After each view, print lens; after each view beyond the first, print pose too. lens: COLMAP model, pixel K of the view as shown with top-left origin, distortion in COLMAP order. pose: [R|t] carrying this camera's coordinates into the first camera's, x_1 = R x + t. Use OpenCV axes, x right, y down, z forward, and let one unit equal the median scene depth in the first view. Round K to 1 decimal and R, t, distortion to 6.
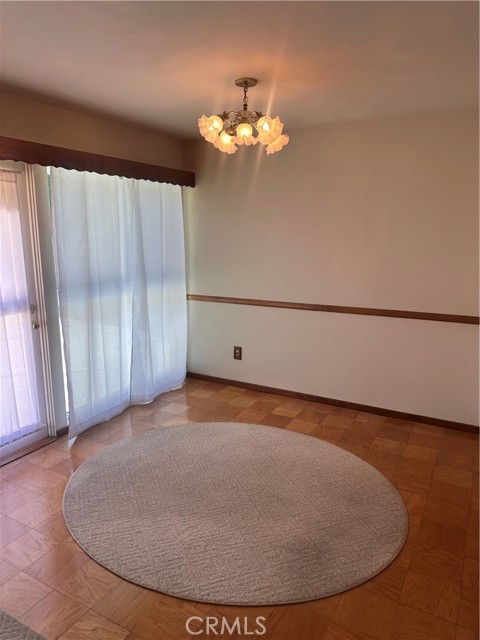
lens RADIAL K [[445.3, 0, 240.0], [0, 445.3, 320.0], [0, 0, 1]] dist [0.140418, -0.230567]
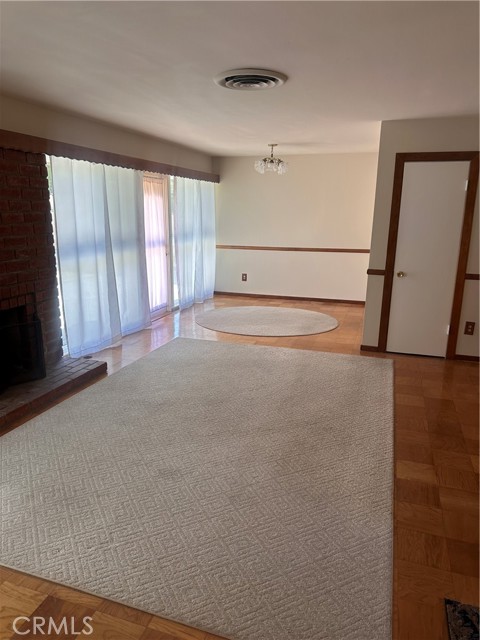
lens RADIAL K [[446.2, 0, 237.8], [0, 446.2, 327.1], [0, 0, 1]] dist [0.098793, -0.132910]
pose [[0.982896, -0.037859, 0.180227, -0.389926], [0.027797, 0.997927, 0.058035, 0.181106], [-0.182050, -0.052033, 0.981912, -0.834027]]
